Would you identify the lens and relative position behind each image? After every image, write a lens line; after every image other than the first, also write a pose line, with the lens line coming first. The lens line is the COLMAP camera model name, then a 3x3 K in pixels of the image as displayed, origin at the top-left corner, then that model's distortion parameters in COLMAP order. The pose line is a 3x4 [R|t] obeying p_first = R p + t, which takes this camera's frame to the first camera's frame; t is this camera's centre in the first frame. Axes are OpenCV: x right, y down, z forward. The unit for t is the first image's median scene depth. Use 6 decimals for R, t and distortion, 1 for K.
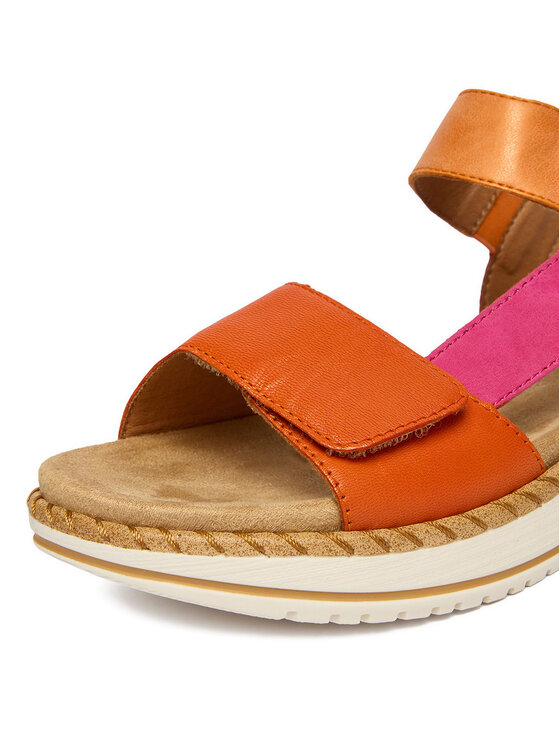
lens RADIAL K [[948.5, 0, 281.5], [0, 948.5, 372.6], [0, 0, 1]] dist [-0.137655, 0.000000]
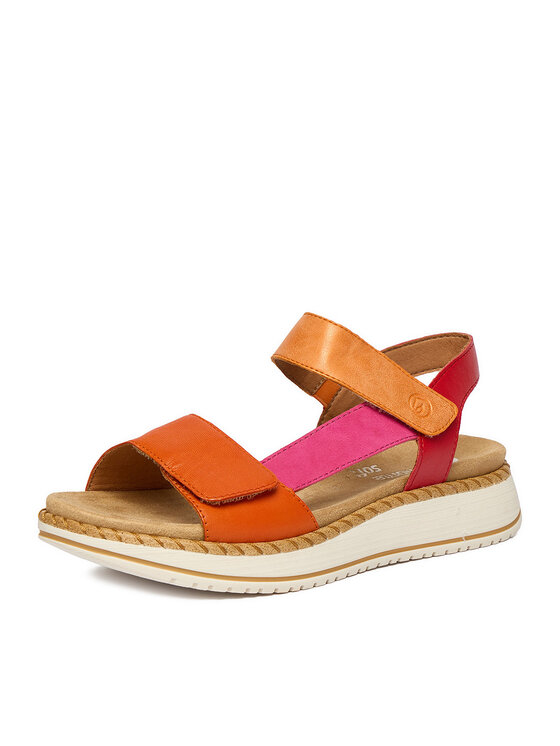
lens RADIAL K [[2194.1, 0, 279.3], [0, 2194.1, 372.2], [0, 0, 1]] dist [0.610362, 0.000000]
pose [[0.993865, 0.107496, 0.026009, 0.060640], [-0.104125, 0.988729, -0.107578, 0.285164], [-0.037280, 0.104210, 0.993856, -3.476345]]
